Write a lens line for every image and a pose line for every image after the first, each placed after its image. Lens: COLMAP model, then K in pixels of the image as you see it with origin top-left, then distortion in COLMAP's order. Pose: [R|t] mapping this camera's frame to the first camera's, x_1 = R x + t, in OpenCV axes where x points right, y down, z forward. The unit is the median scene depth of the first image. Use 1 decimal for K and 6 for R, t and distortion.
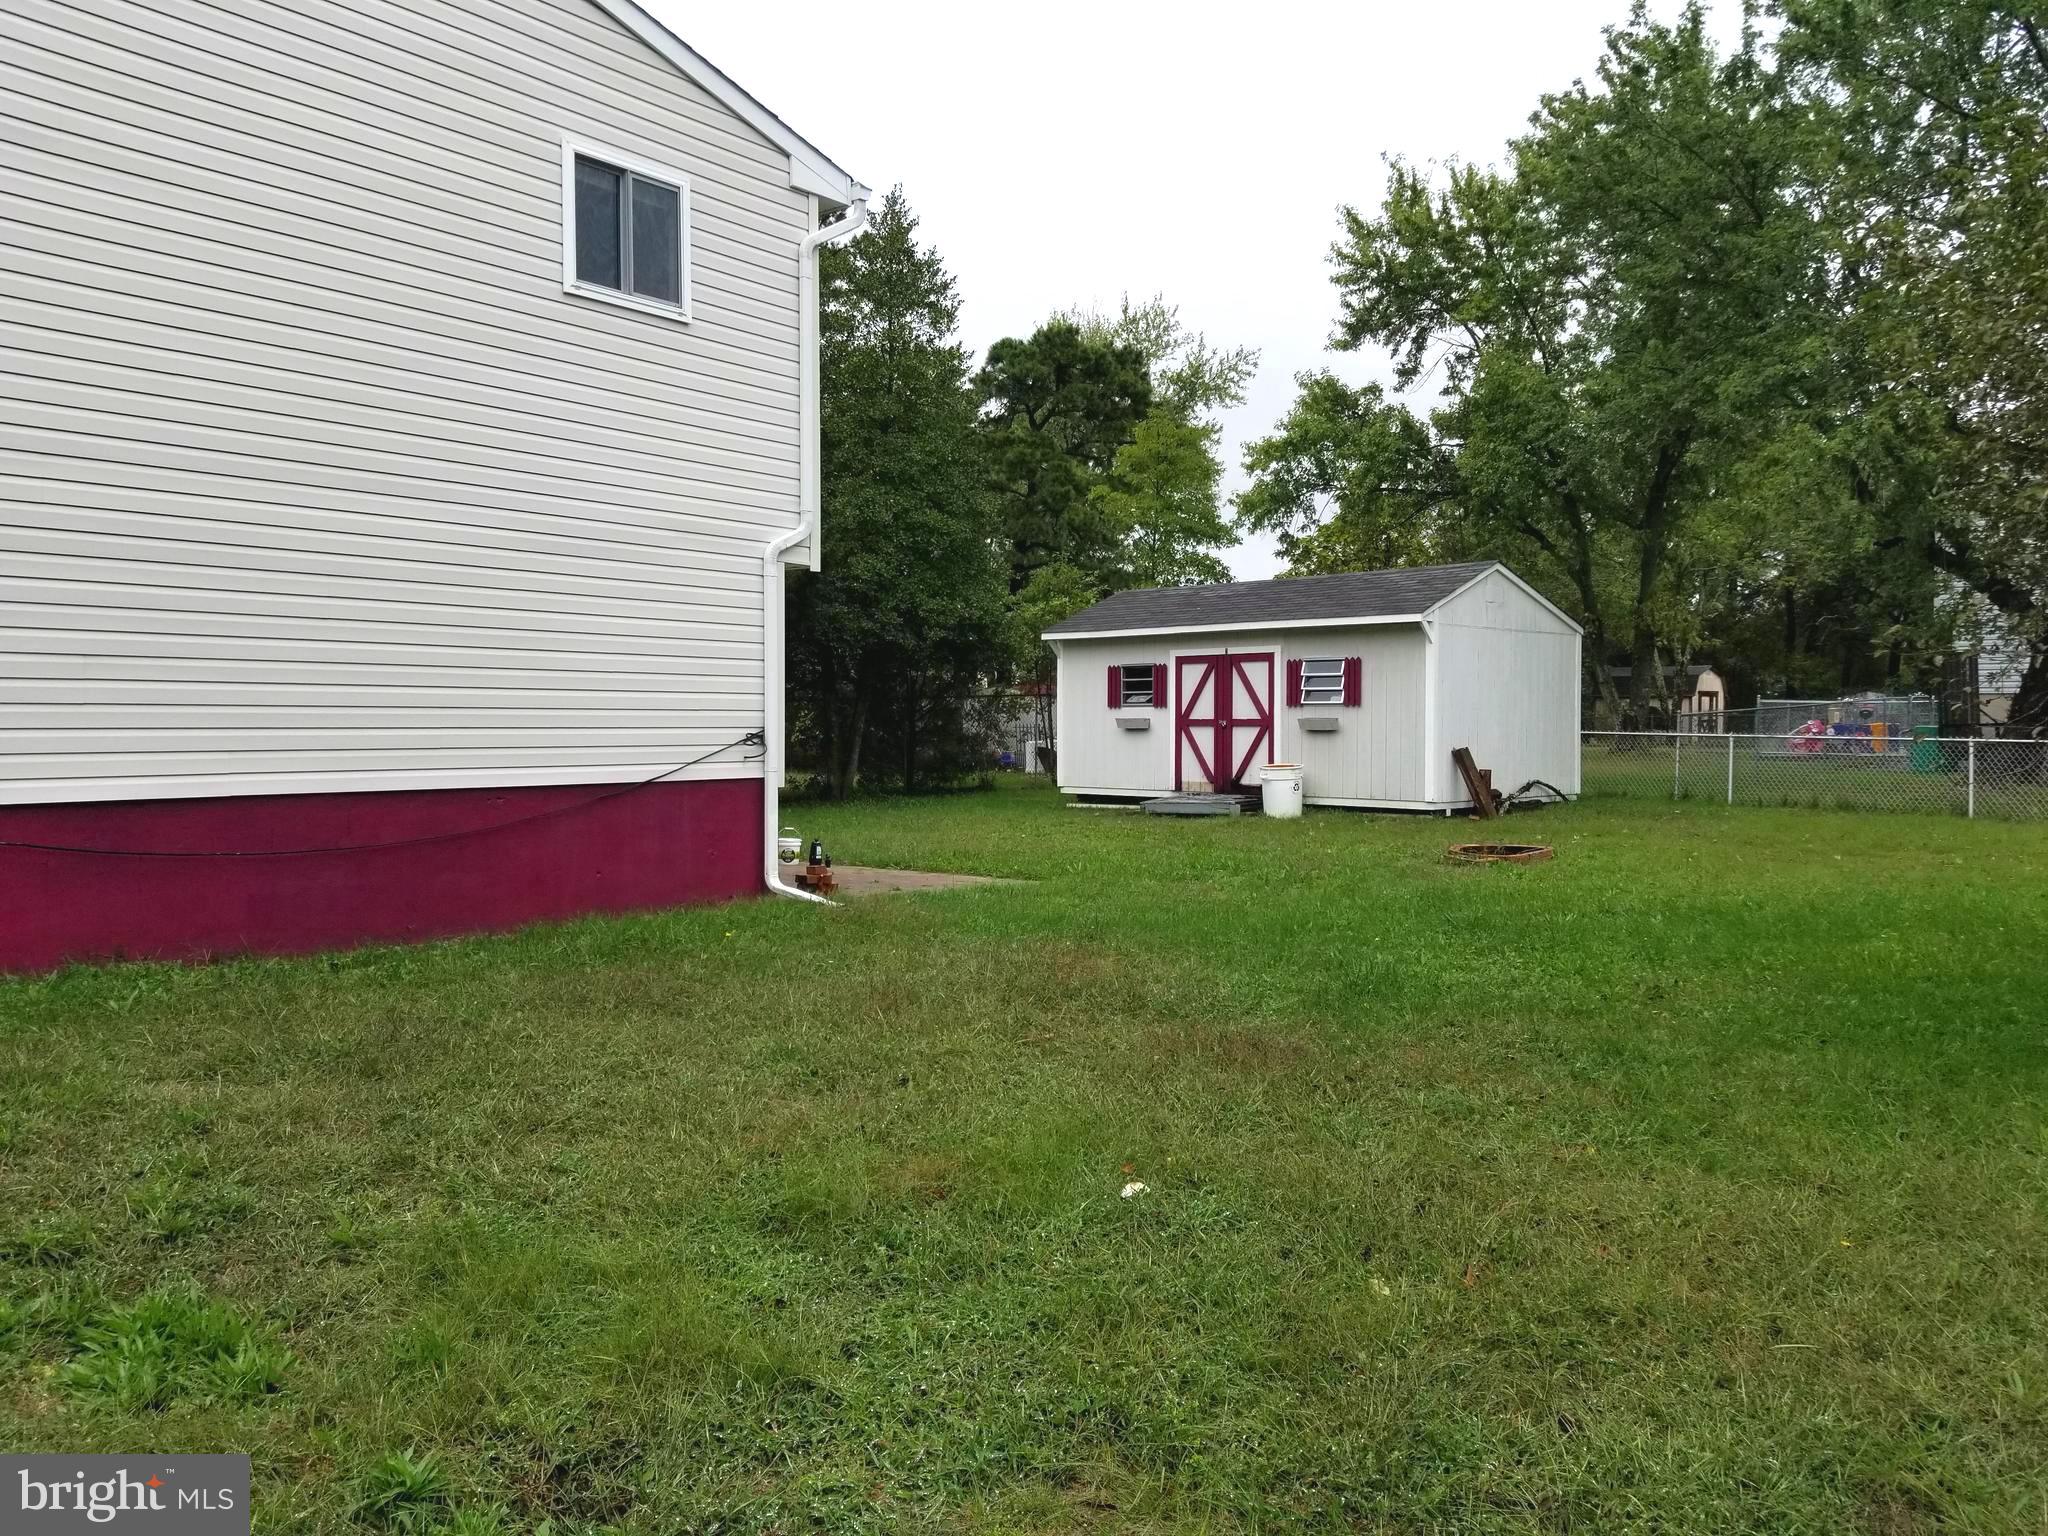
lens RADIAL K [[1619.0, 0, 1024.0], [0, 1619.0, 768.0], [0, 0, 1]] dist [0.094913, -0.169931]
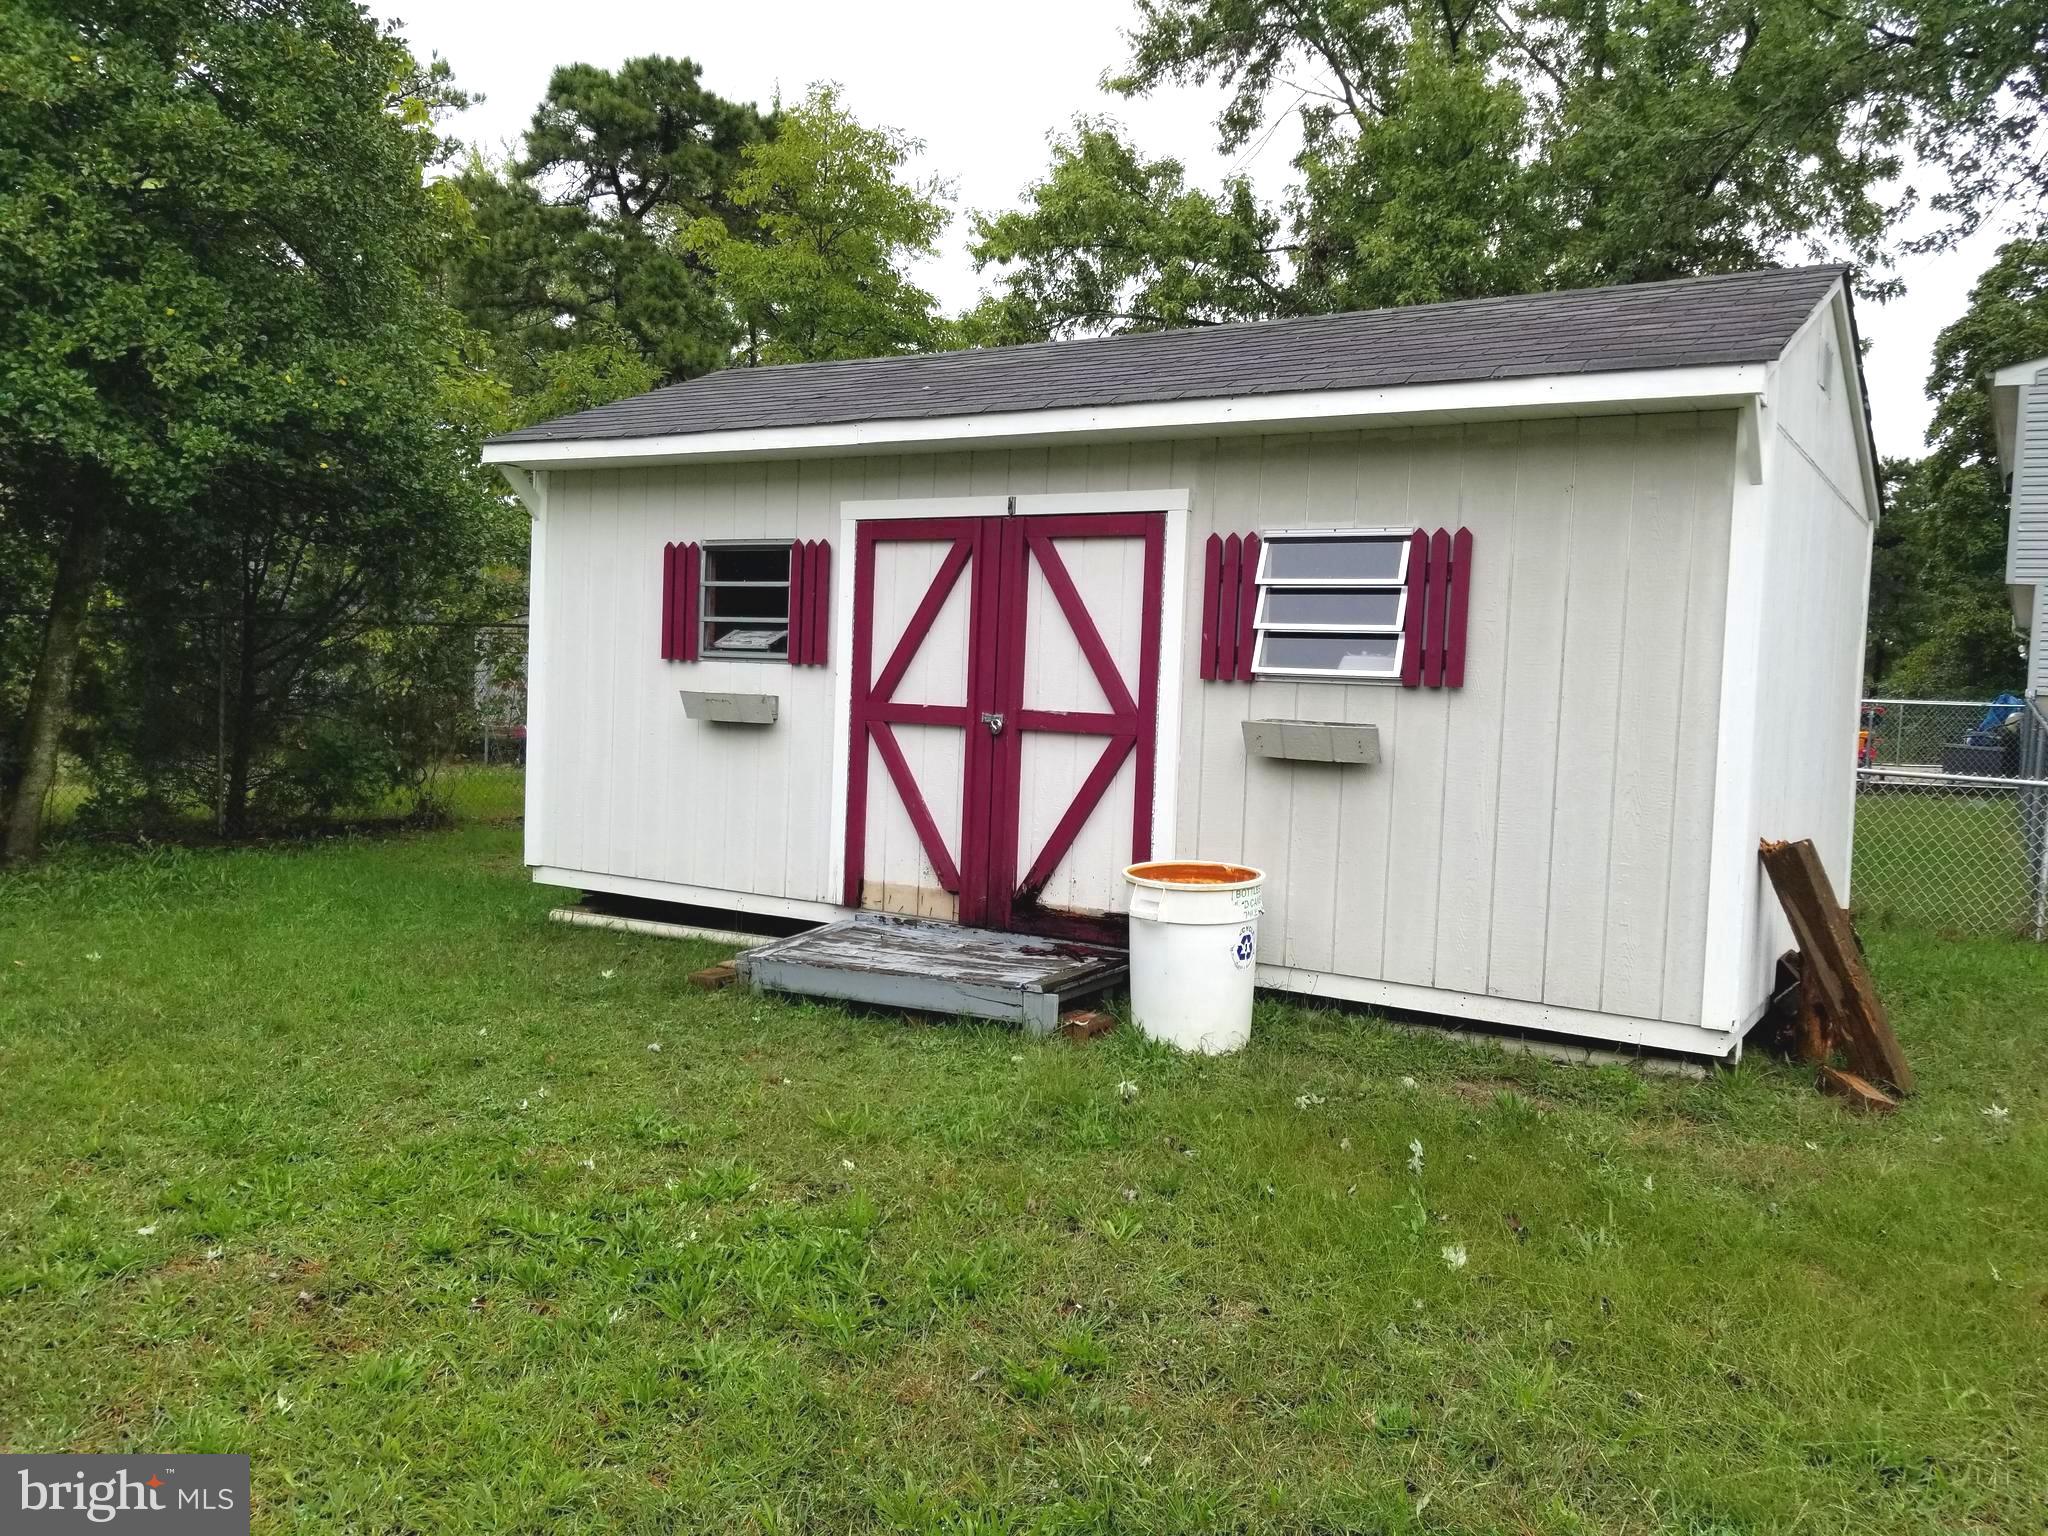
lens RADIAL K [[1619.0, 0, 1024.0], [0, 1619.0, 768.0], [0, 0, 1]] dist [0.094913, -0.169931]
pose [[0.976811, 0.028878, 0.212146, 0.057085], [-0.034511, 0.999142, 0.022896, -0.025495], [-0.211302, -0.029686, 0.976970, 0.661571]]
